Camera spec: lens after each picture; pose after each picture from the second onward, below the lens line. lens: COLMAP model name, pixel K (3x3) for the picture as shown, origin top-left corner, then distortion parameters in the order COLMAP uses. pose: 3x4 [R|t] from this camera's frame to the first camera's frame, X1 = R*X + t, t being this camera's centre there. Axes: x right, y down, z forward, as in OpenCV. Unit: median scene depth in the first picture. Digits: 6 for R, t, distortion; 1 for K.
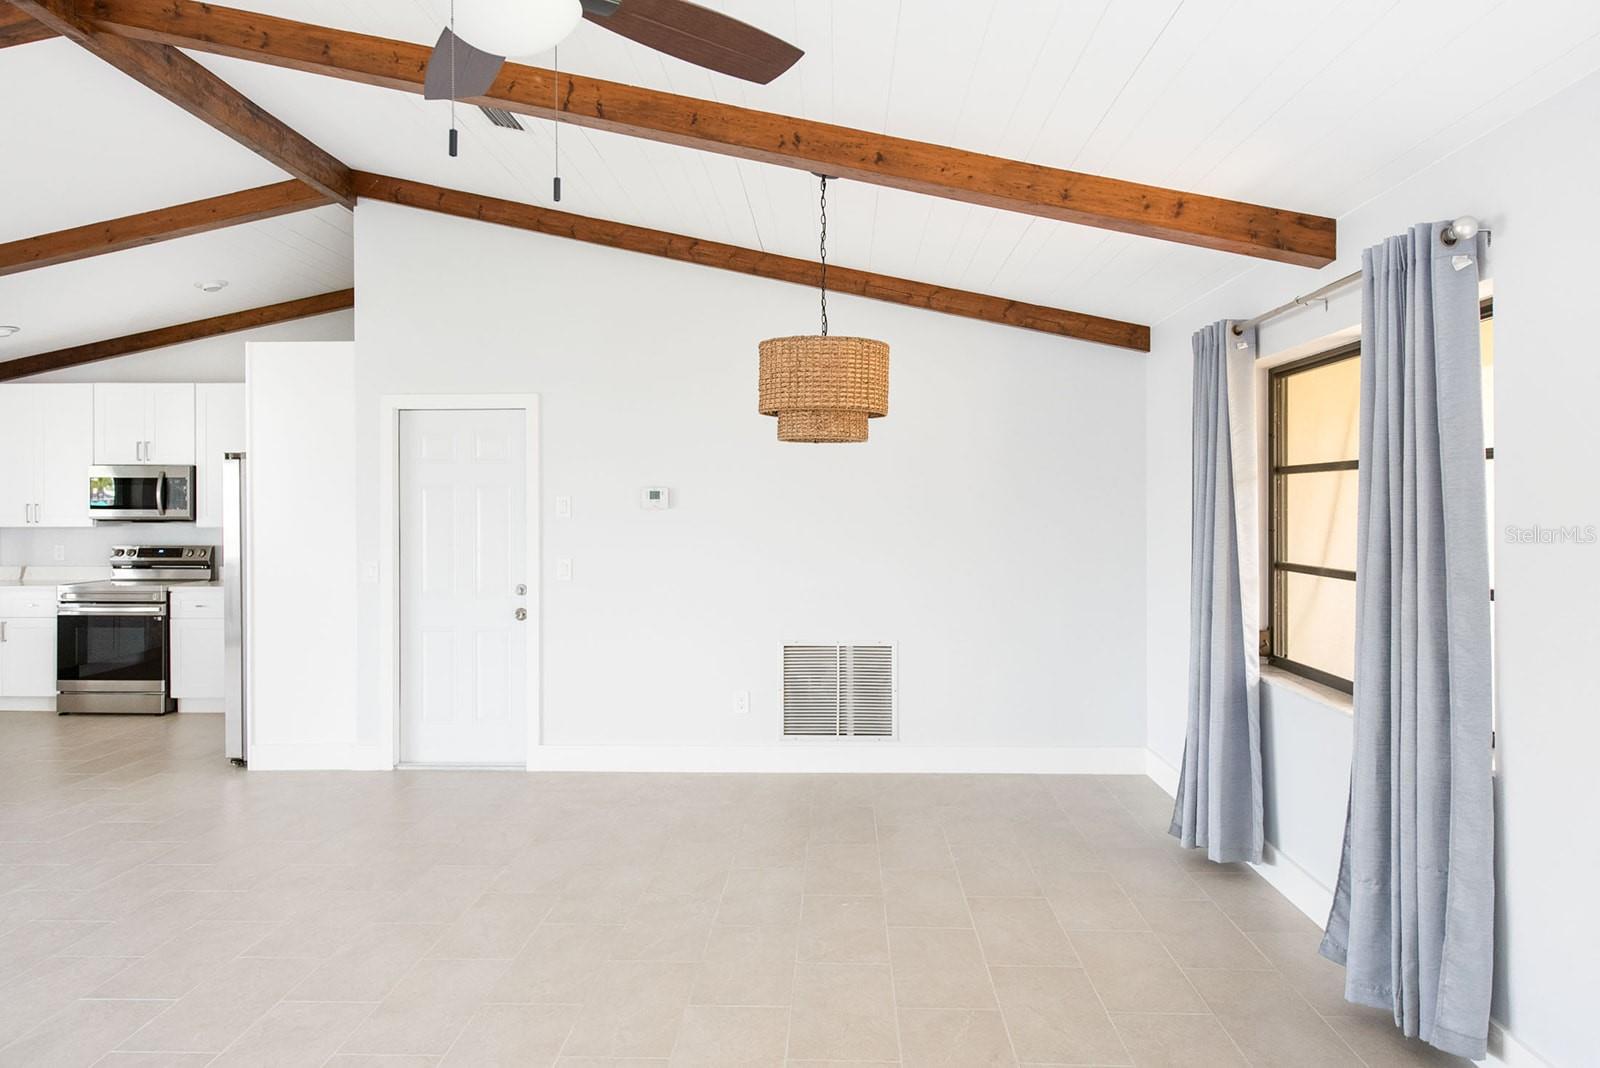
lens RADIAL K [[1077.3, 0, 799.2], [0, 1077.3, 511.5], [0, 0, 1]] dist [0.035518, -0.029276]
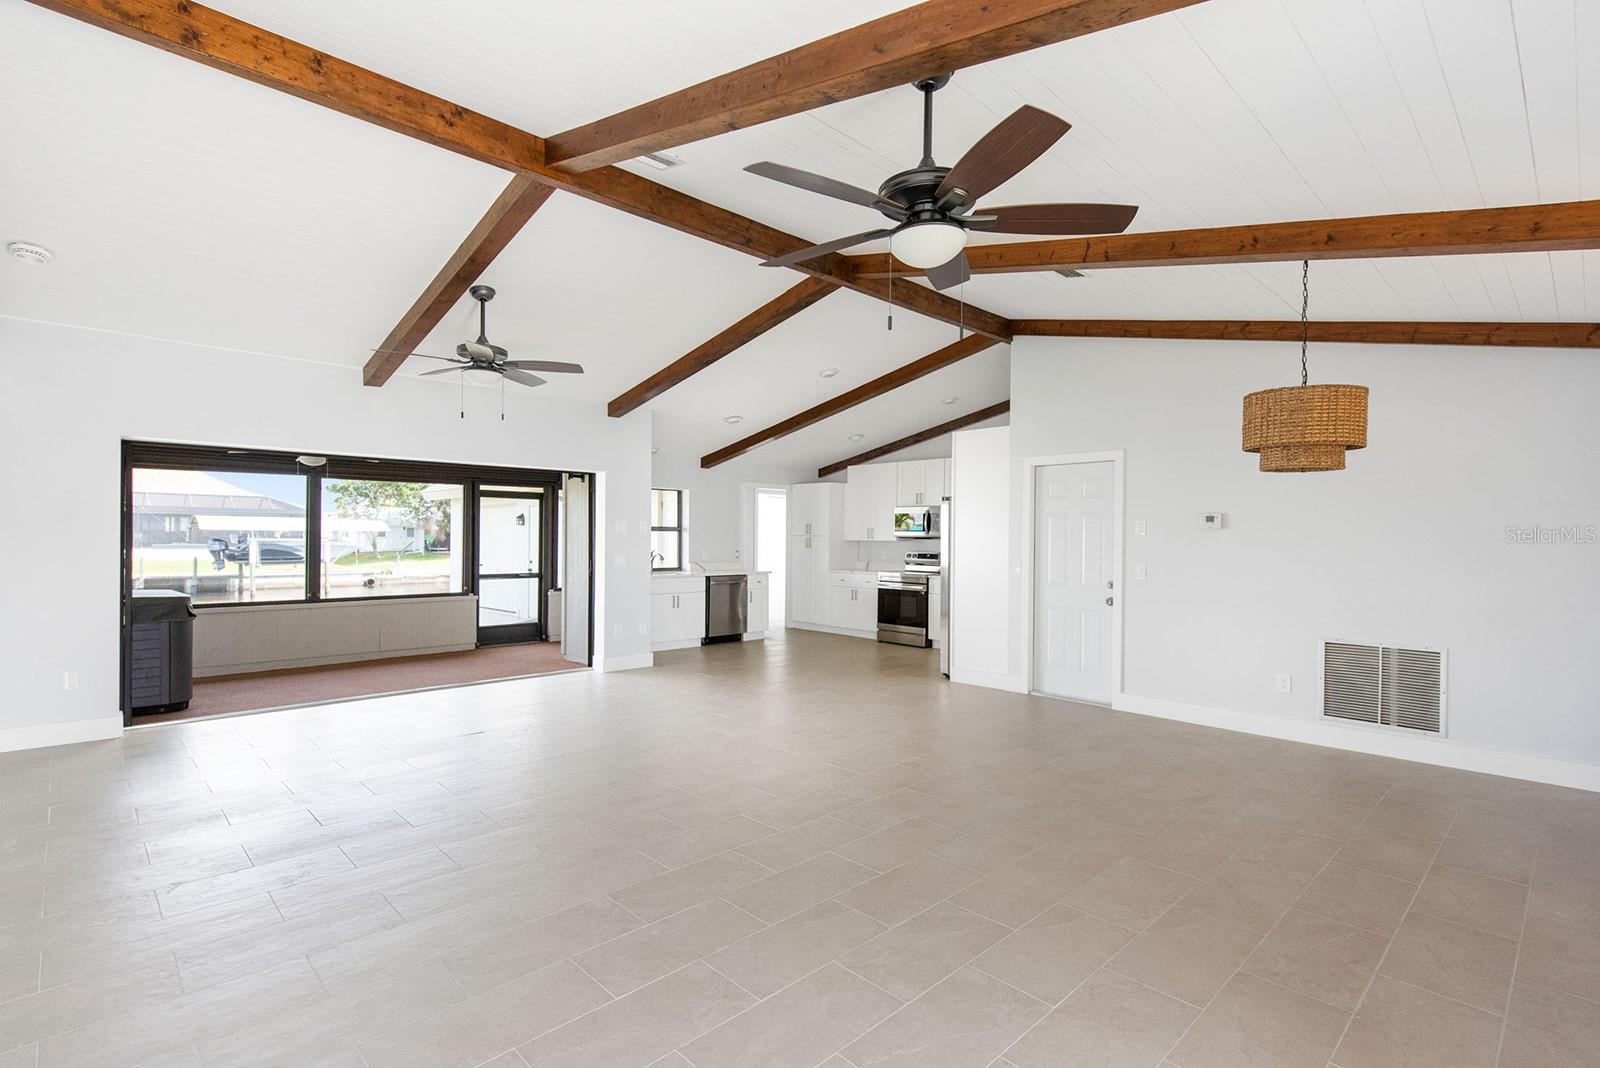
lens RADIAL K [[756.7, 0, 802.6], [0, 756.7, 541.7], [0, 0, 1]] dist [0.017333, -0.008777]
pose [[0.721206, 0.013438, -0.692591, 0.154349], [-0.013814, 0.999892, 0.005015, 0.015040], [0.692583, 0.005951, 0.721313, -0.028694]]
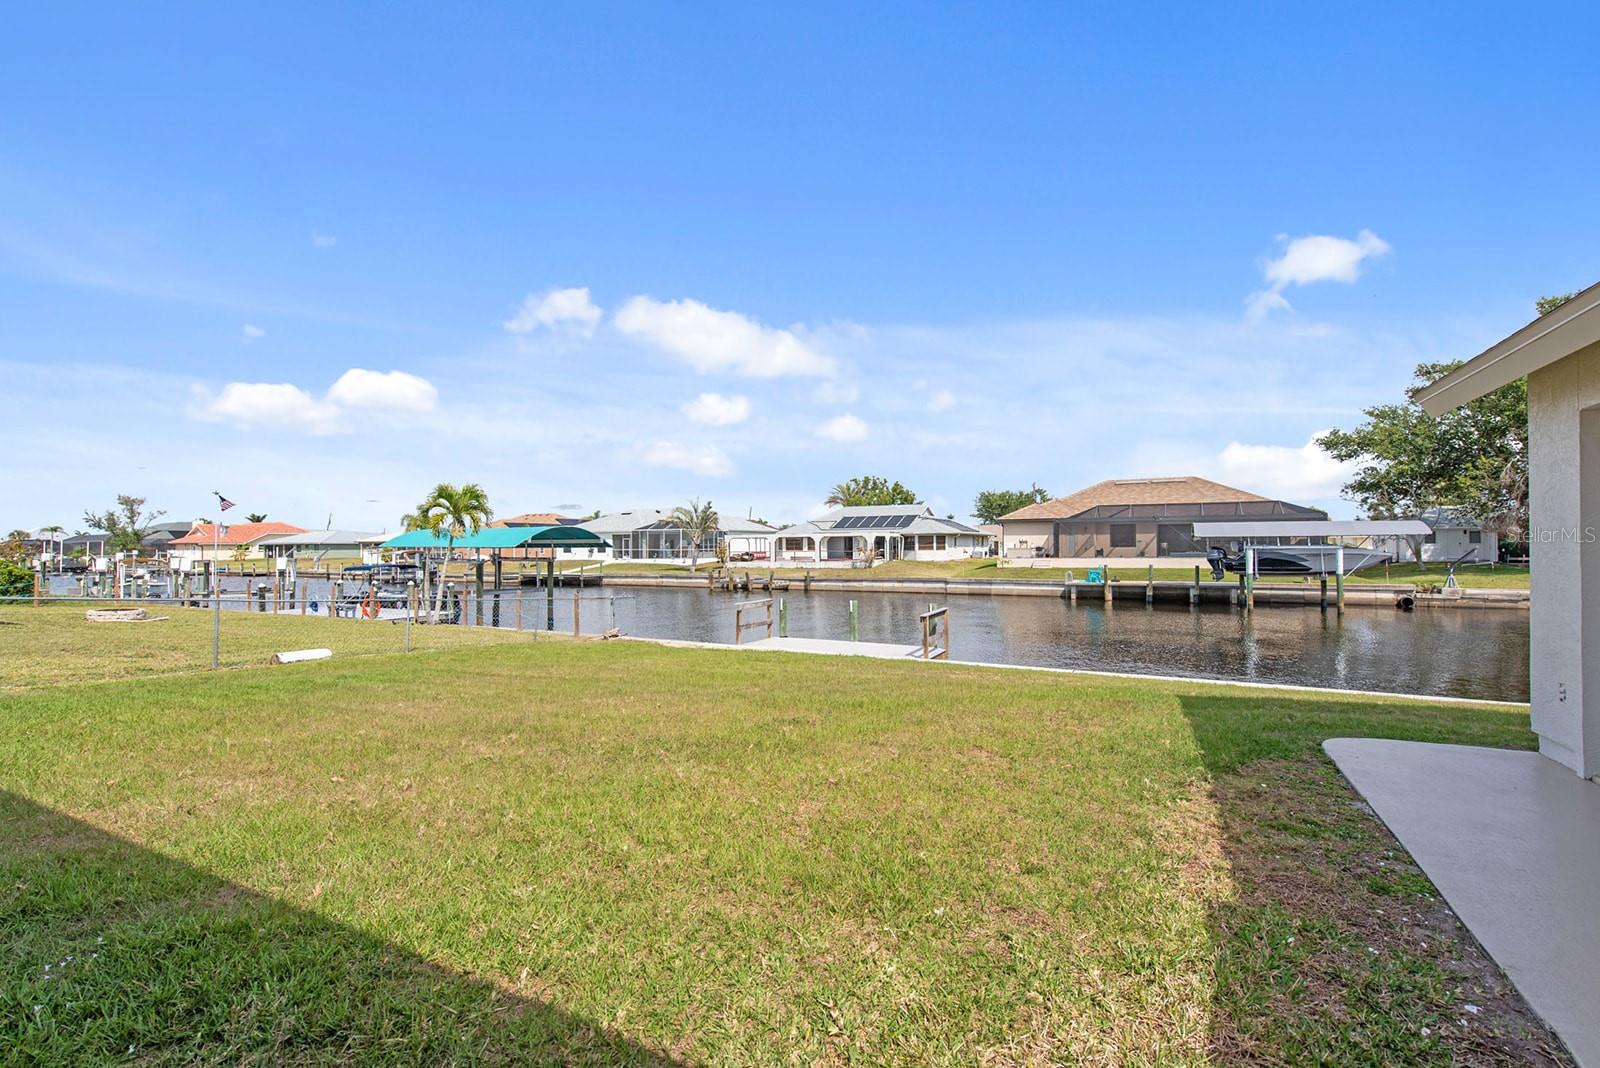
lens RADIAL K [[695.8, 0, 802.9], [0, 695.8, 541.1], [0, 0, 1]] dist [0.020289, -0.005846]
pose [[-0.425661, 0.000180, -0.904882, -1.695449], [0.004491, 0.999988, -0.001914, 0.046607], [0.904871, -0.004878, -0.425657, 0.698519]]
